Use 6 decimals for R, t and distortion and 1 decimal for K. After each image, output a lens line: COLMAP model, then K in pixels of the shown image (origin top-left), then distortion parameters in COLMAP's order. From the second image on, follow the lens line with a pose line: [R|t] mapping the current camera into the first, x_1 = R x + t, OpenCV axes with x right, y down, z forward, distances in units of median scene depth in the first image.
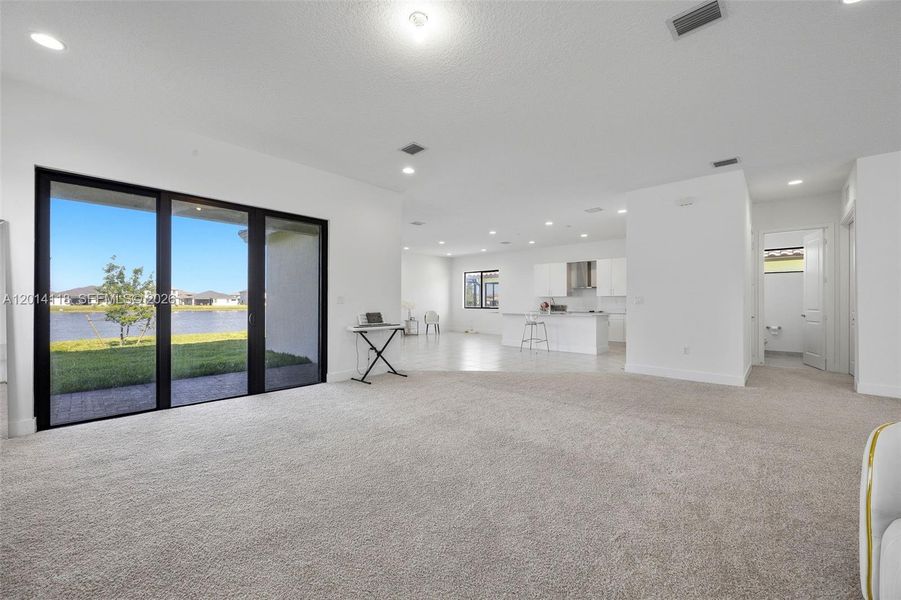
lens RADIAL K [[349.1, 0, 450.5], [0, 349.1, 300.0], [0, 0, 1]] dist [-0.000127, -0.000056]
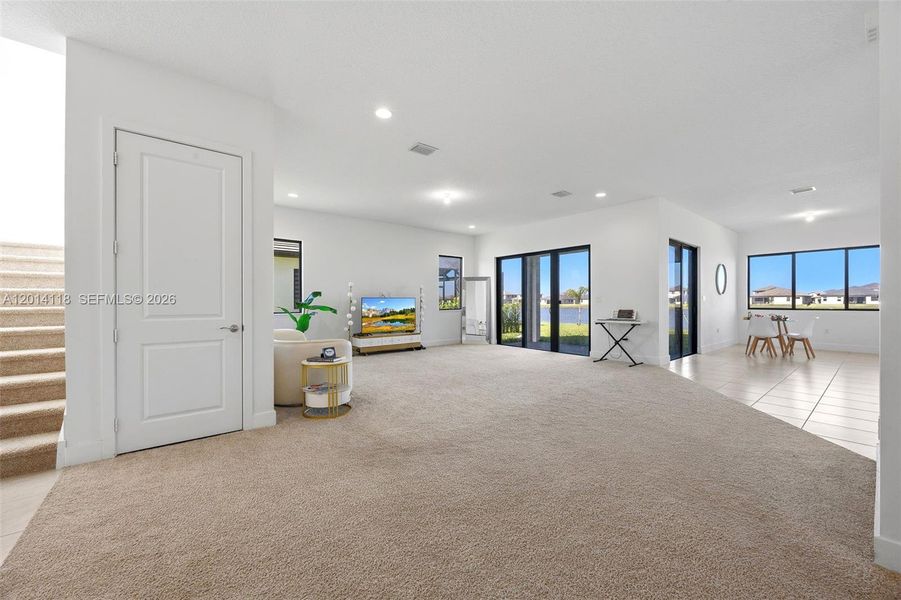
lens RADIAL K [[349.1, 0, 450.5], [0, 349.1, 300.0], [0, 0, 1]] dist [-0.000127, -0.000056]
pose [[-0.135278, -0.007011, -0.990783, 1.085608], [0.004295, 0.999961, -0.007662, 0.009979], [0.990798, -0.005292, -0.135242, 0.589878]]
